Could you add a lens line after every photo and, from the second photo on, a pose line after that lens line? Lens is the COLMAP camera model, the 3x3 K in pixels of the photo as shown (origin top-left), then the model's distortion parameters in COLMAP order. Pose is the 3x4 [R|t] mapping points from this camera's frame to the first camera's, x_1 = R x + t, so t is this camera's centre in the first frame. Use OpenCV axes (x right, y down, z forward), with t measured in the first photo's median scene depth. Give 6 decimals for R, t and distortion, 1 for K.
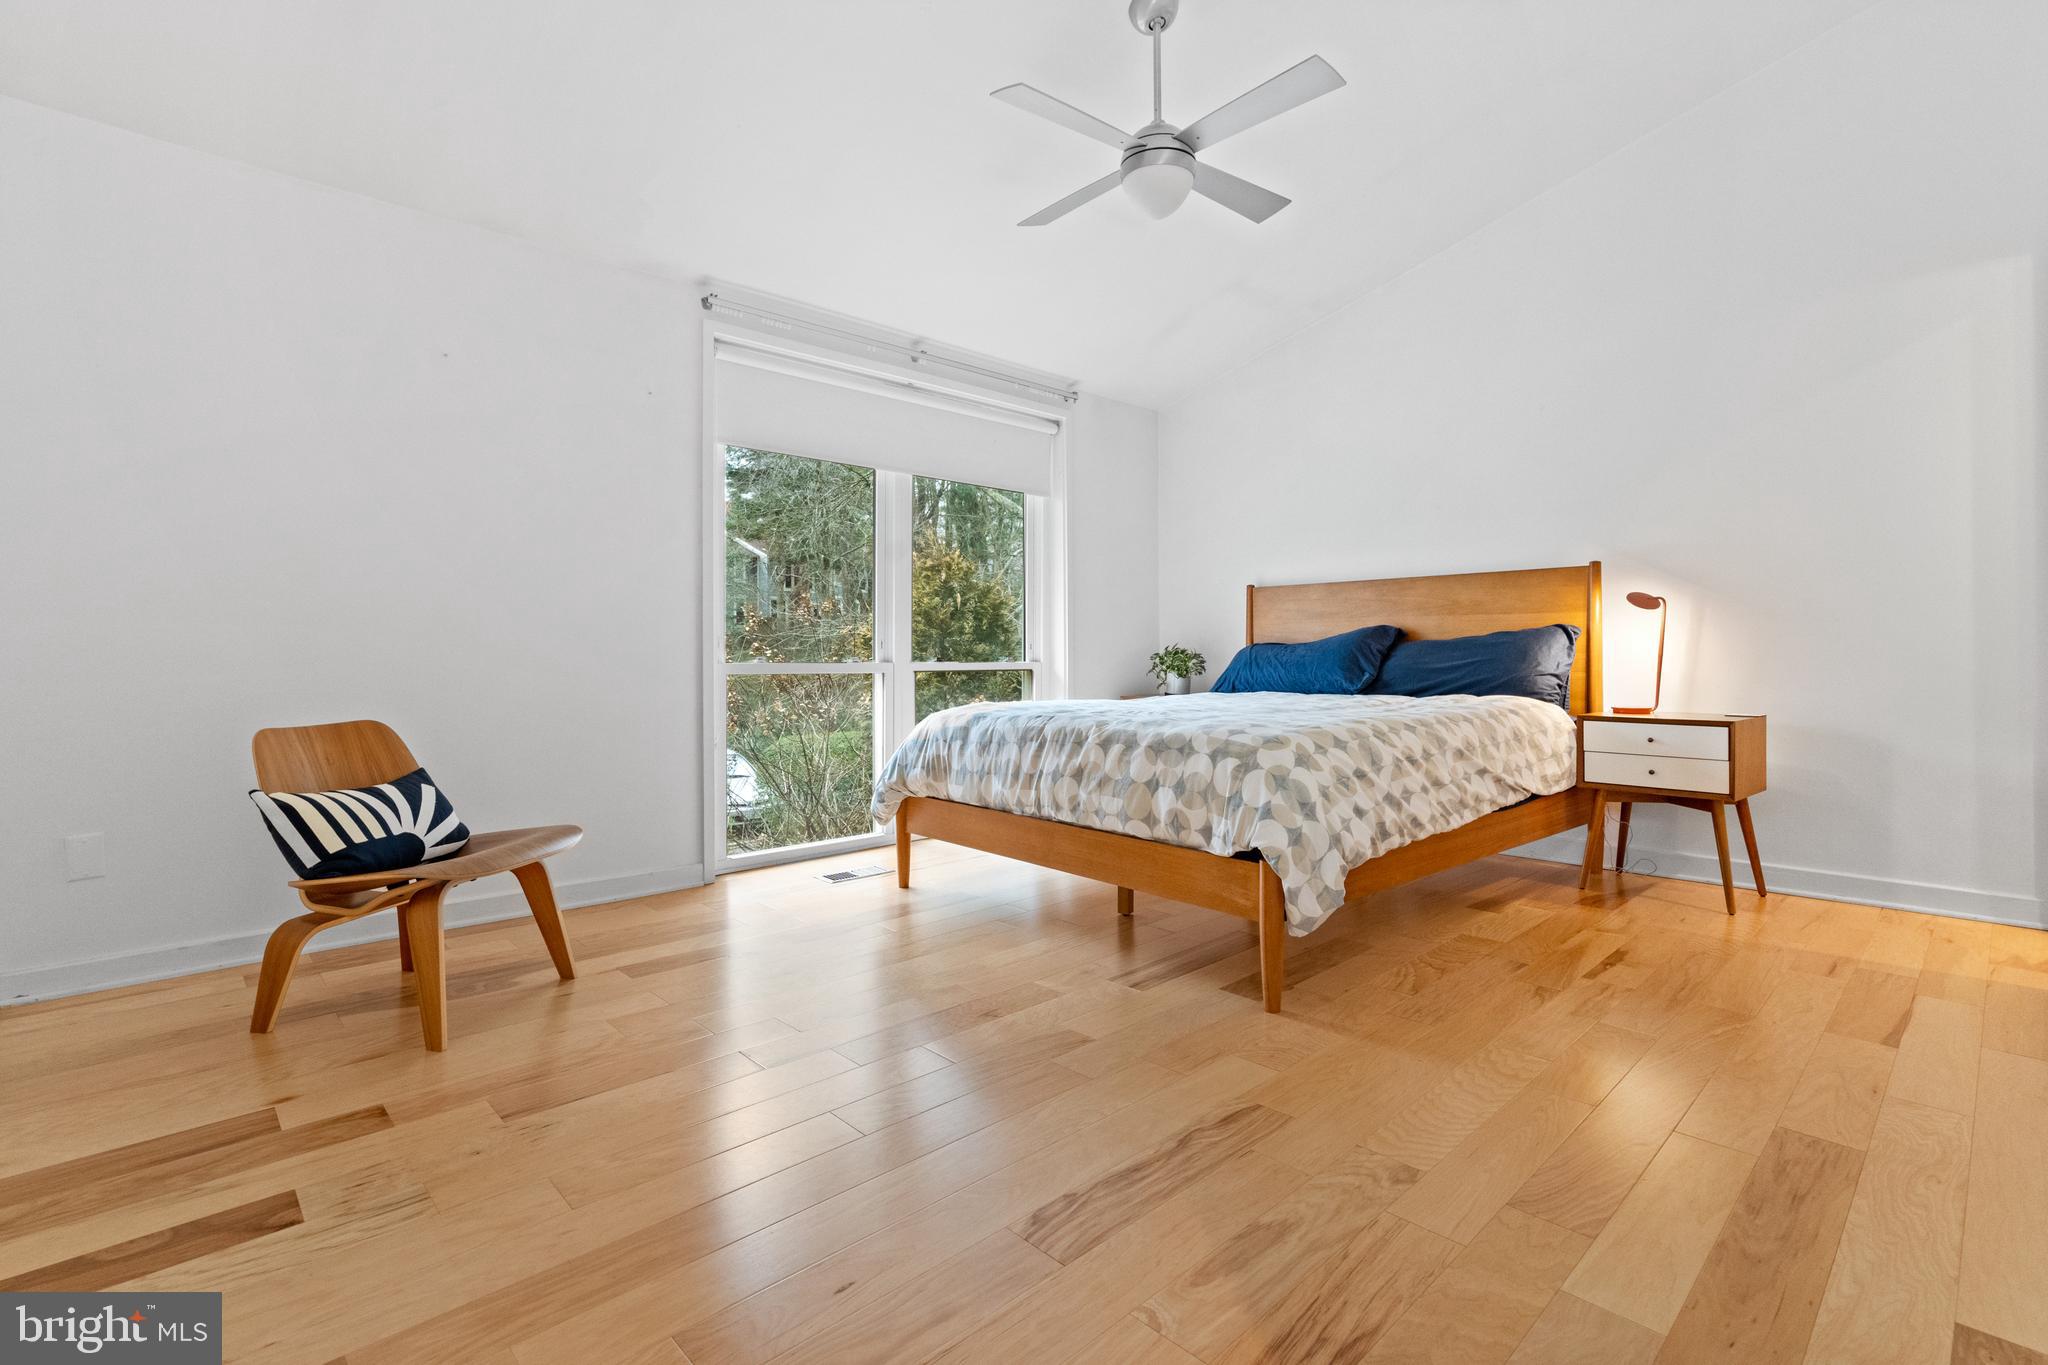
lens RADIAL K [[932.3, 0, 1019.4], [0, 932.3, 666.4], [0, 0, 1]] dist [-0.003704, 0.000618]
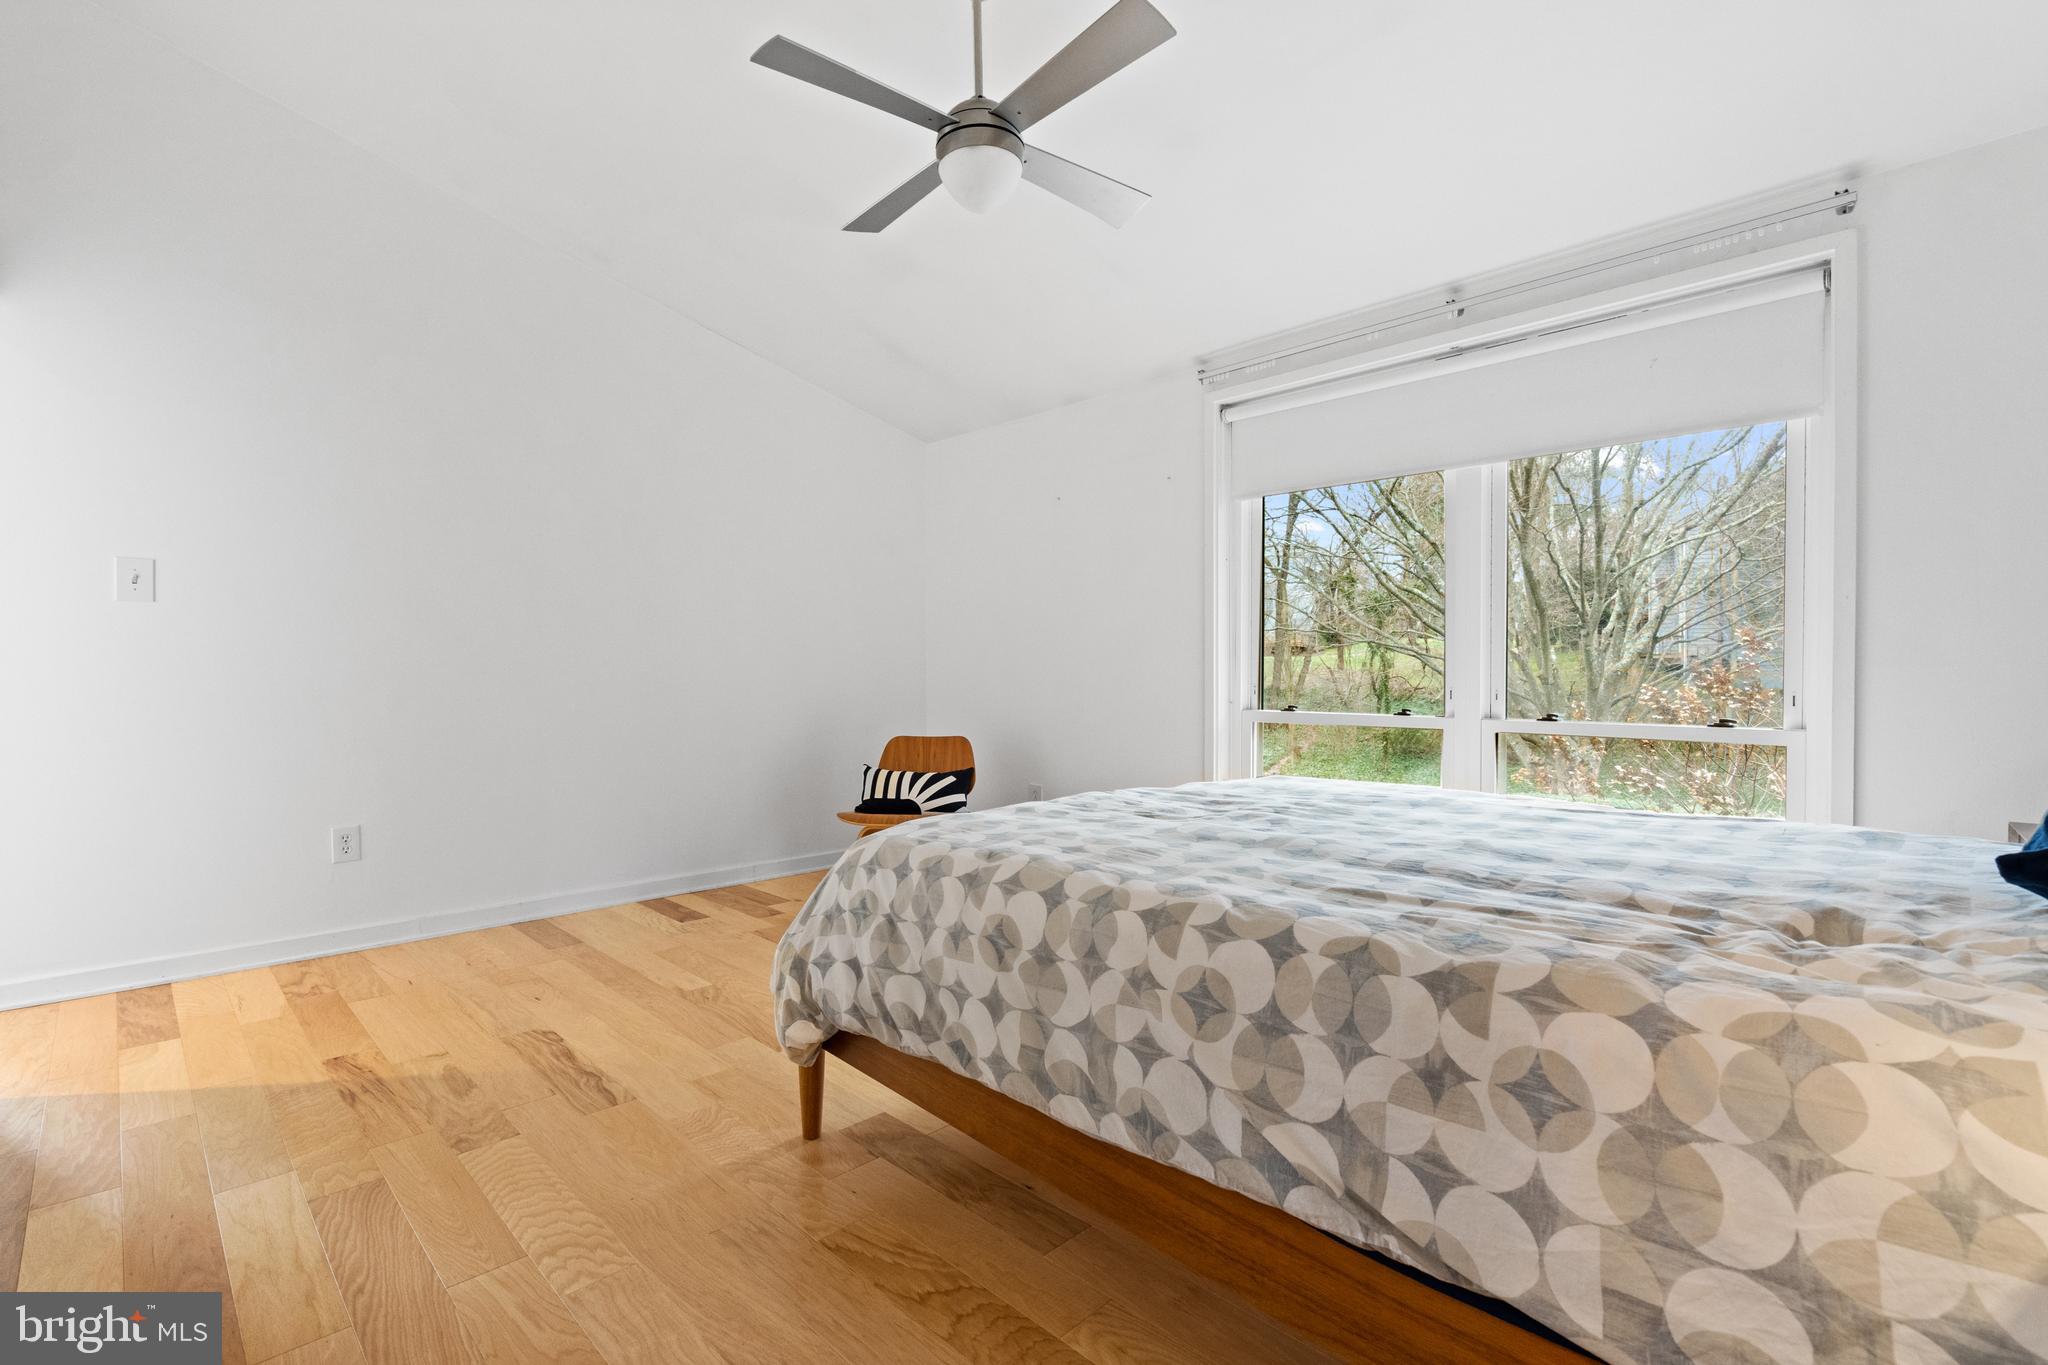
lens RADIAL K [[932.3, 0, 1024.3], [0, 932.3, 684.4], [0, 0, 1]] dist [-0.003704, 0.000618]
pose [[0.027477, 0.016714, -0.999483, 0.914064], [-0.010096, 0.999814, 0.016441, -0.060542], [0.999571, 0.009639, 0.027641, 0.929085]]
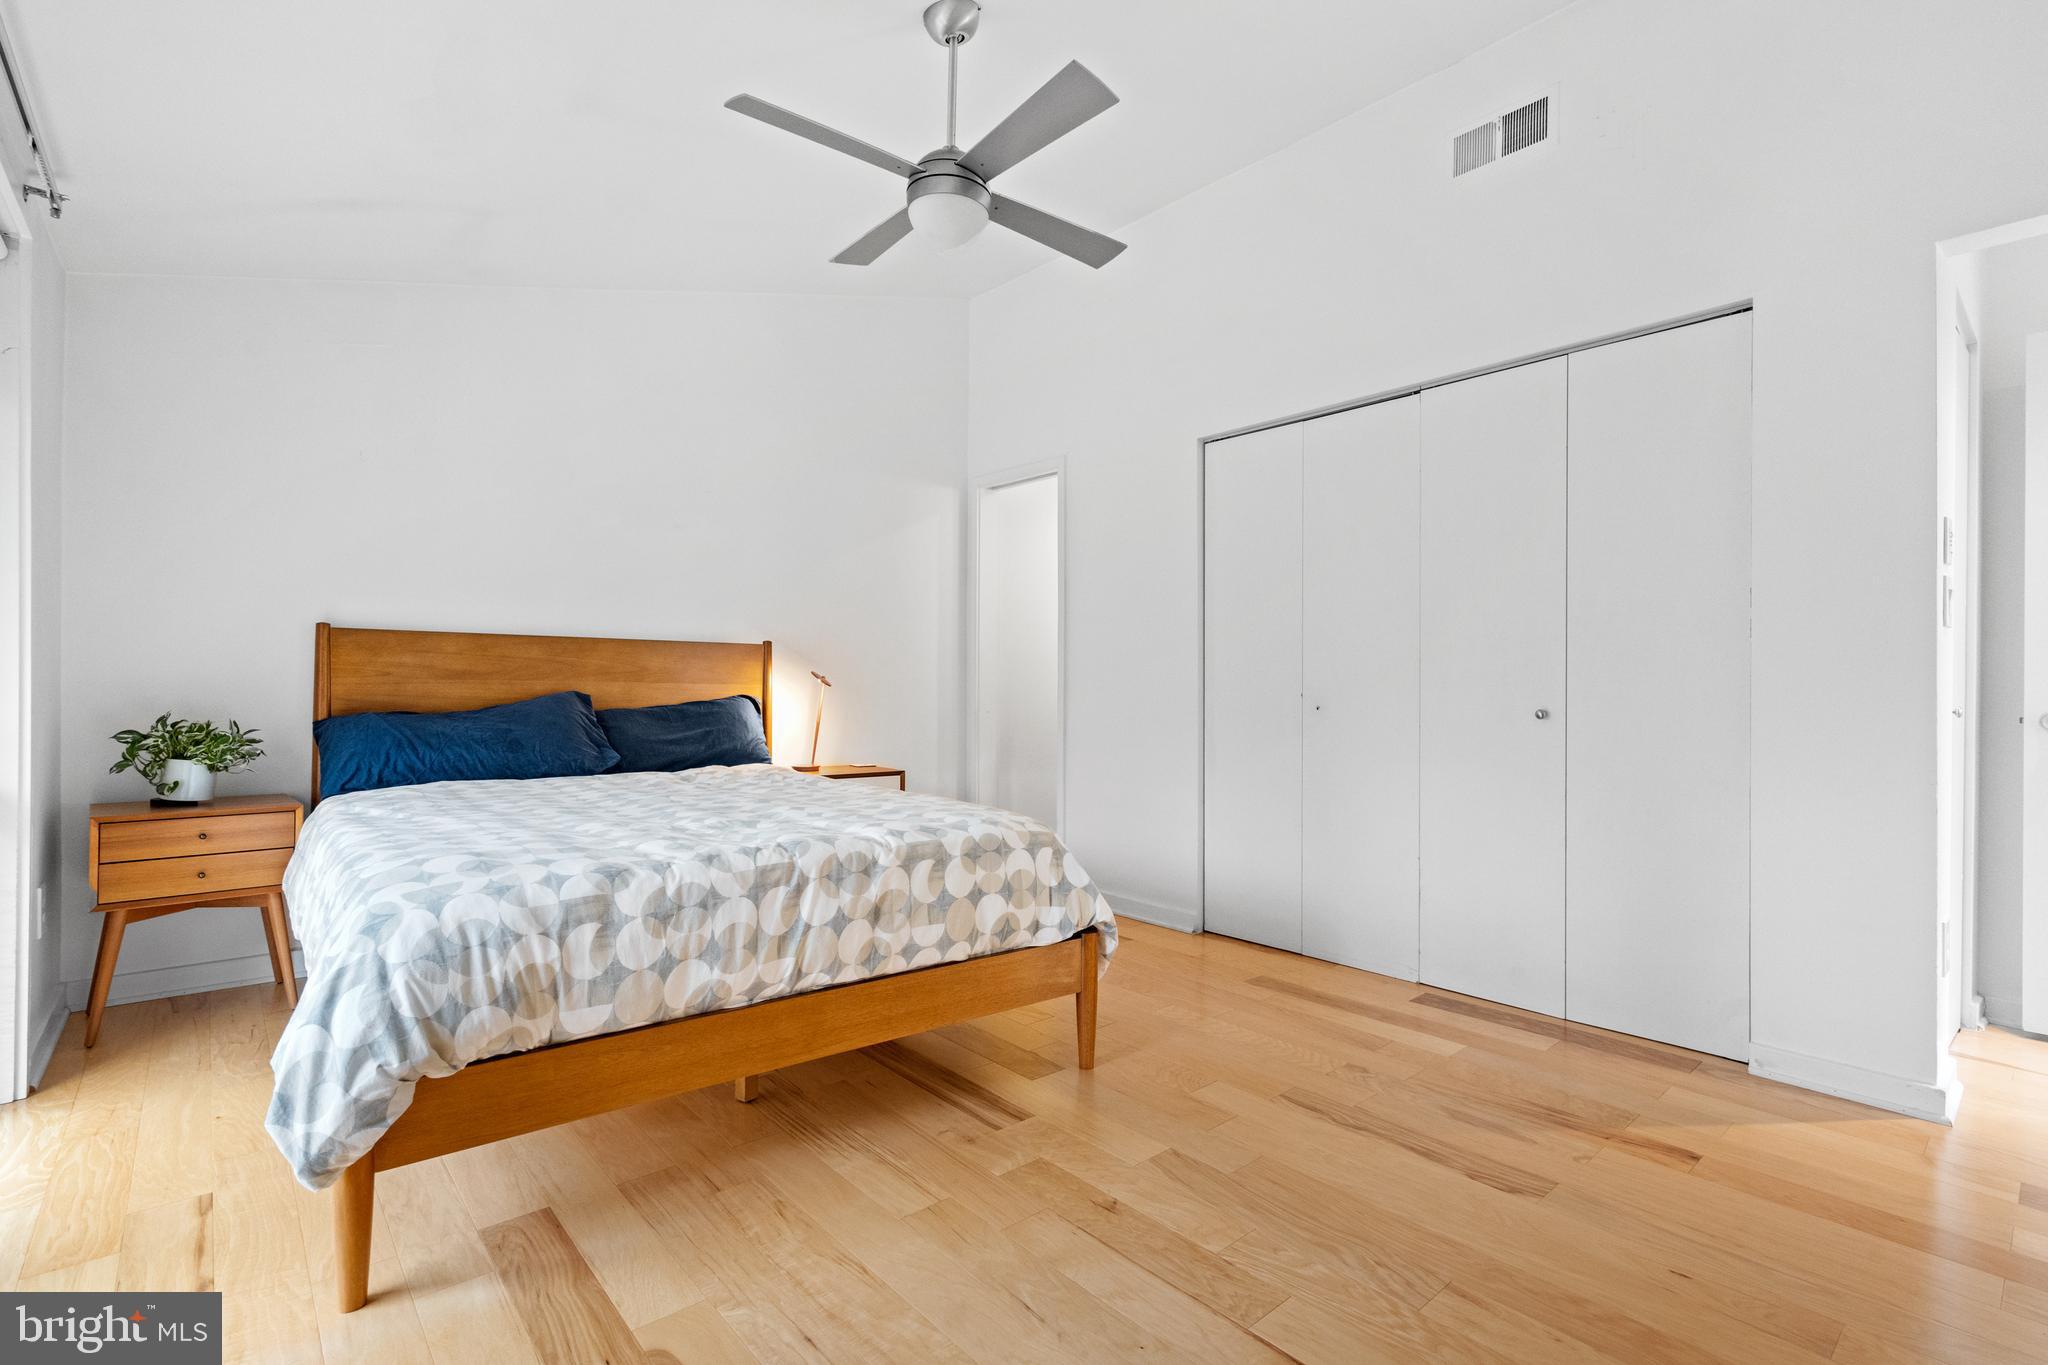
lens RADIAL K [[932.3, 0, 1015.2], [0, 932.3, 687.8], [0, 0, 1]] dist [-0.003704, 0.000618]
pose [[0.041784, 0.006820, 0.999103, -0.670643], [0.002077, 0.999974, -0.006913, -0.059399], [-0.999125, 0.002364, 0.041769, 0.823361]]
